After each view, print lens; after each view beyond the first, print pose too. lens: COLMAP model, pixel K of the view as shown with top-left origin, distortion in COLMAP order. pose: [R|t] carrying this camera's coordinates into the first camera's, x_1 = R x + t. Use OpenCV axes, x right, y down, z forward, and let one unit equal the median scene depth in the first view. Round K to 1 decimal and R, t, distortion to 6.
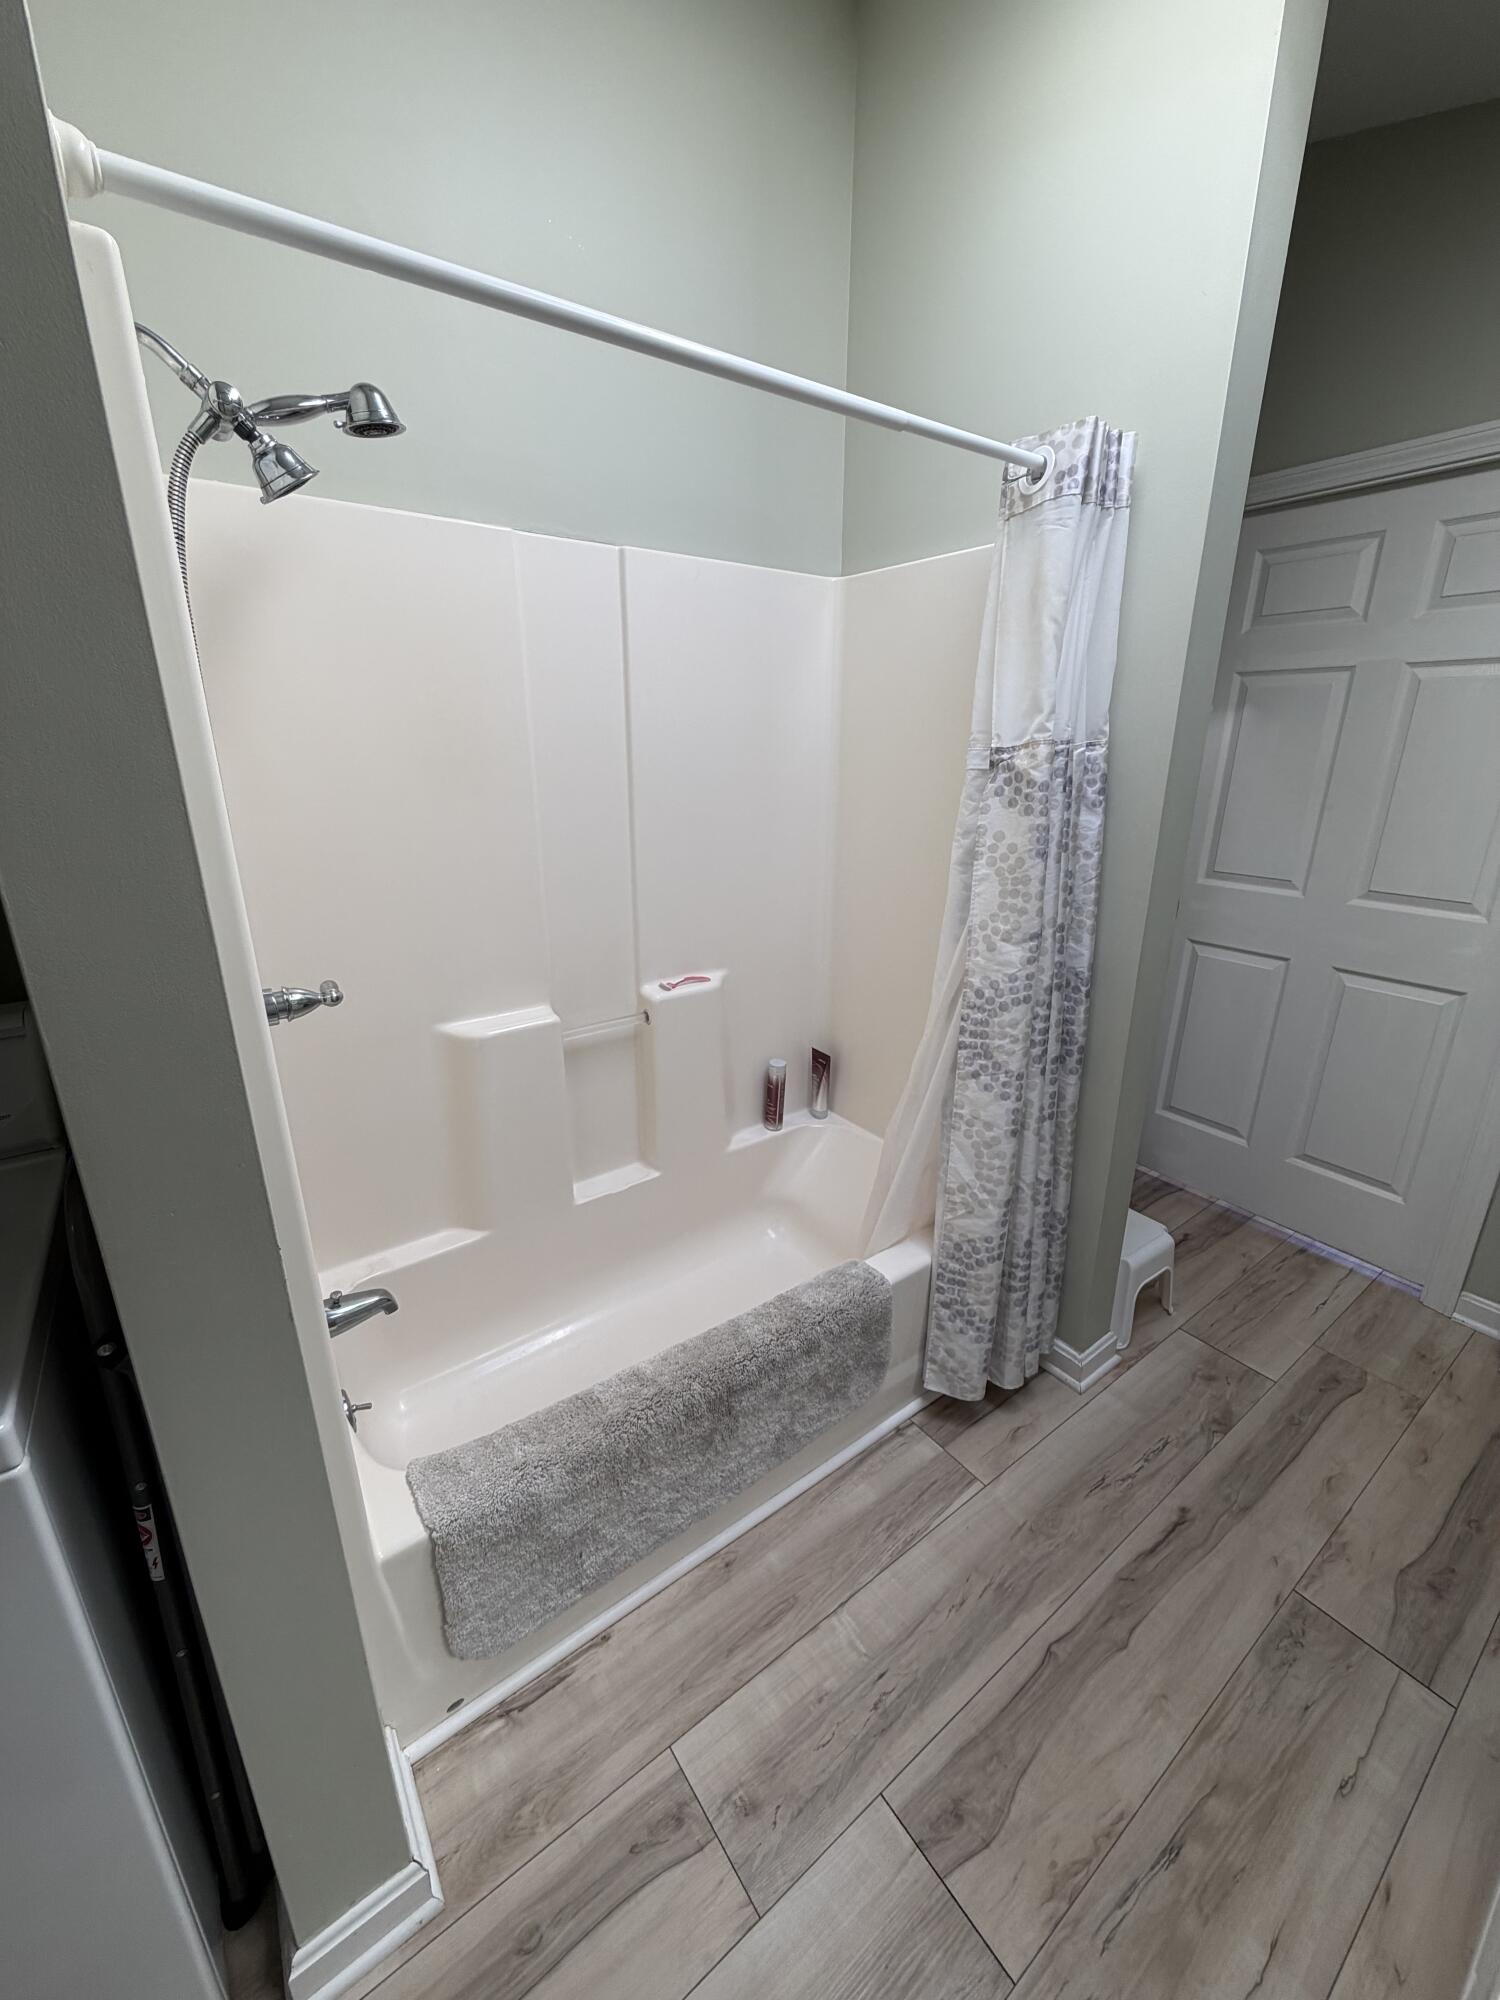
lens RADIAL K [[797.9, 0, 747.8], [0, 797.9, 994.5], [0, 0, 1]] dist [0.000284, -0.000112]
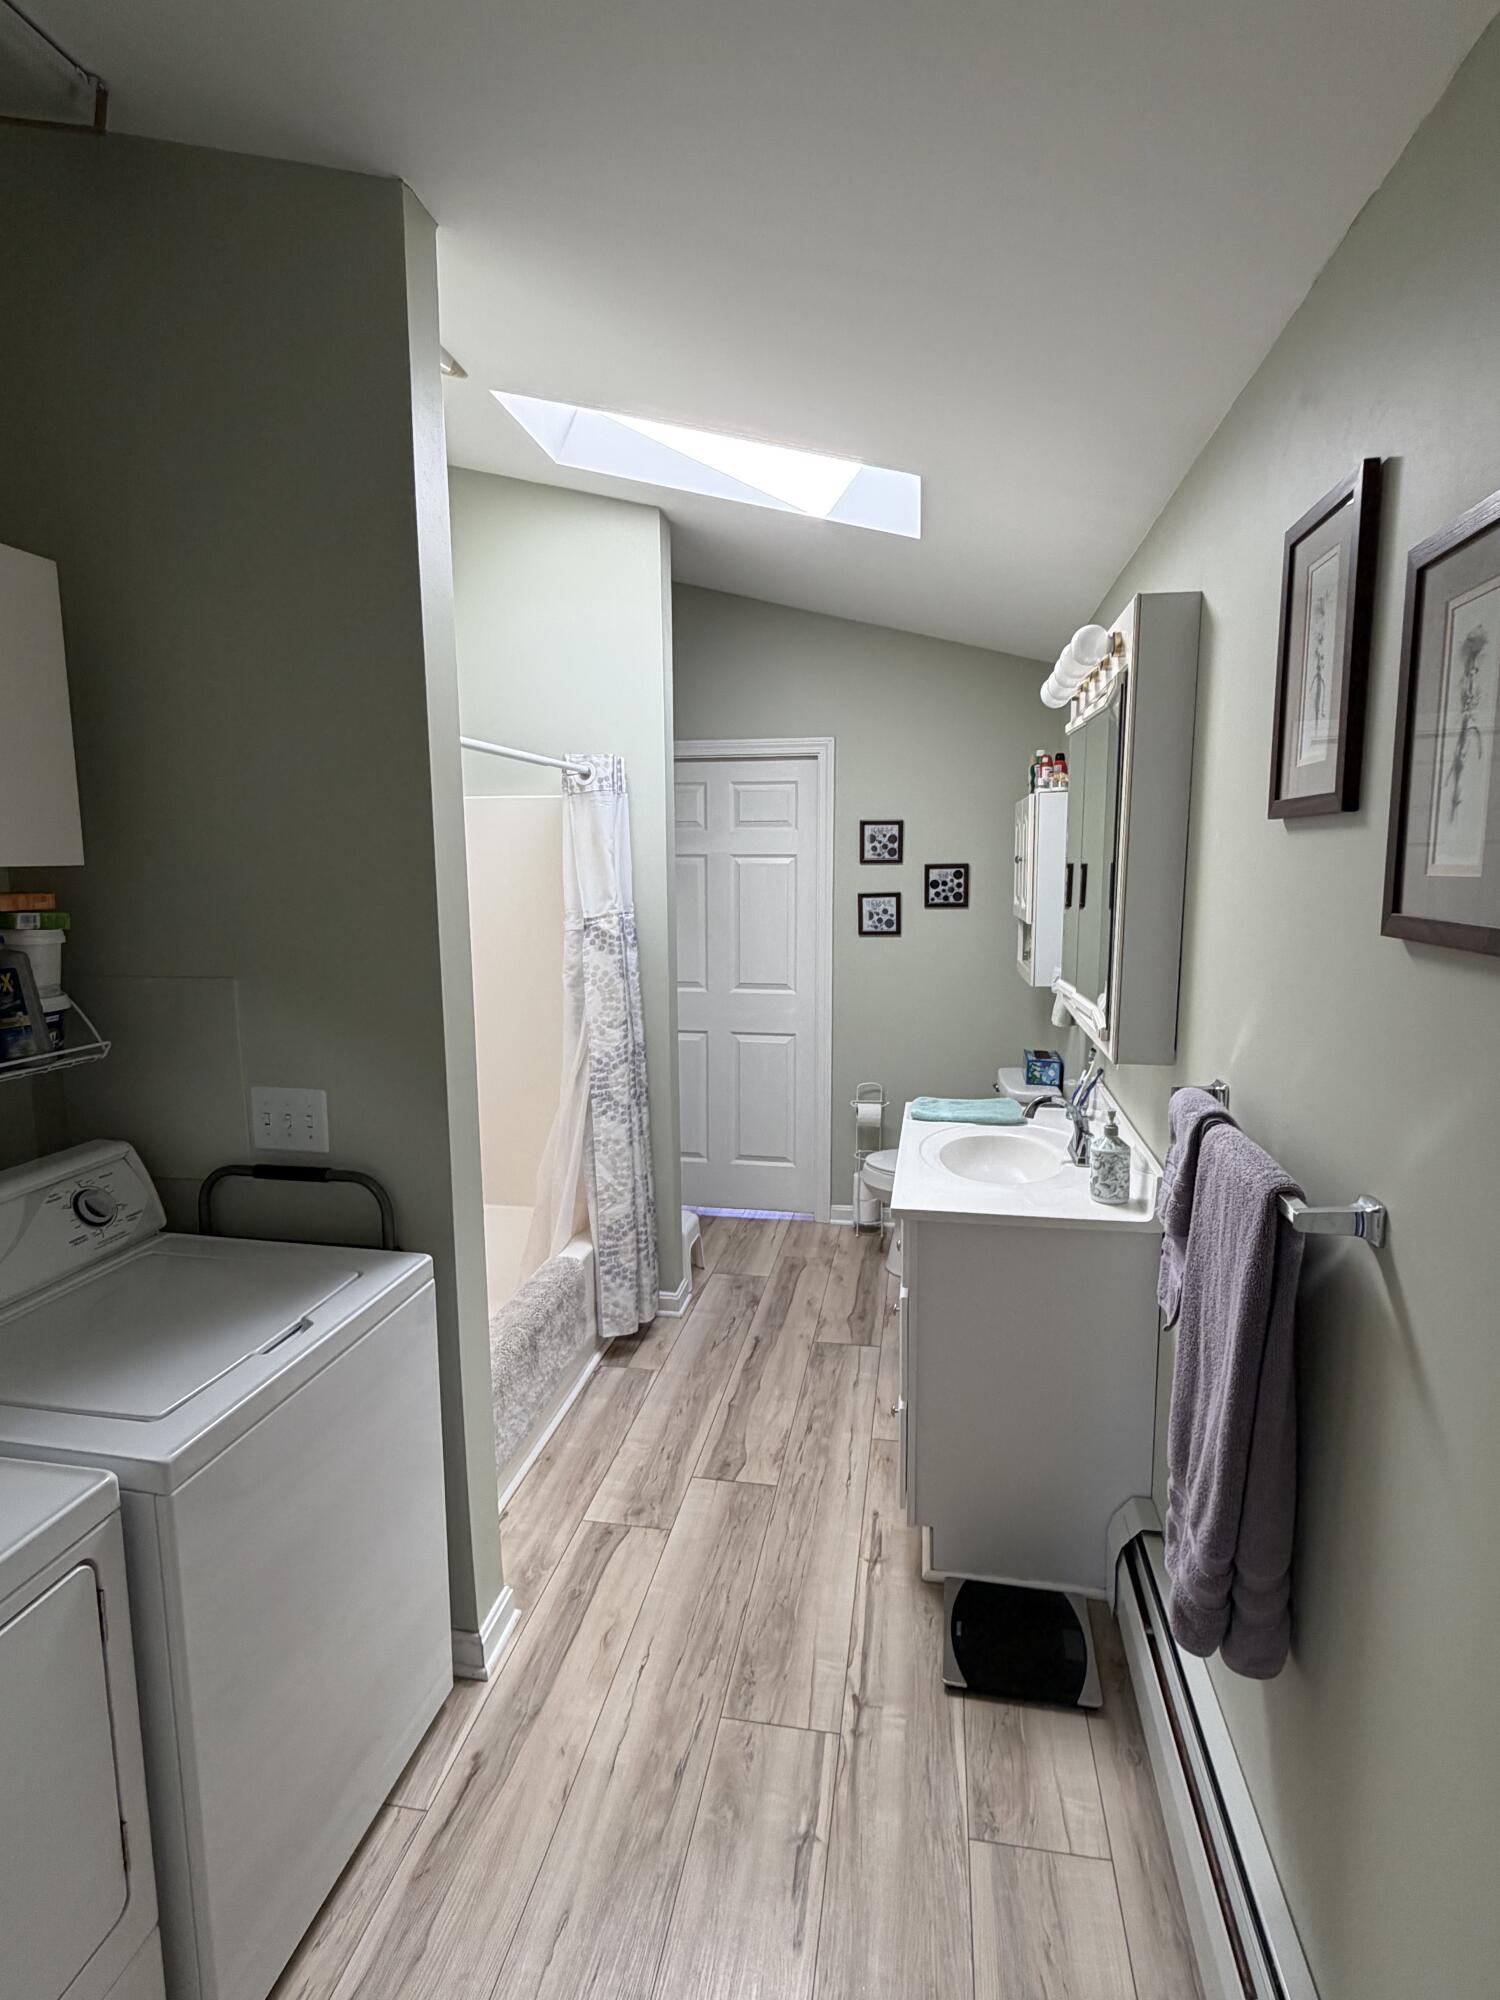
lens RADIAL K [[993.4, 0, 750.8], [0, 993.4, 997.3], [0, 0, 1]] dist [-0.000897, 0.000051]
pose [[0.724387, -0.102145, 0.681784, -0.865551], [0.216596, 0.972605, -0.084415, 0.110444], [-0.654484, 0.208821, 0.726667, -0.719509]]
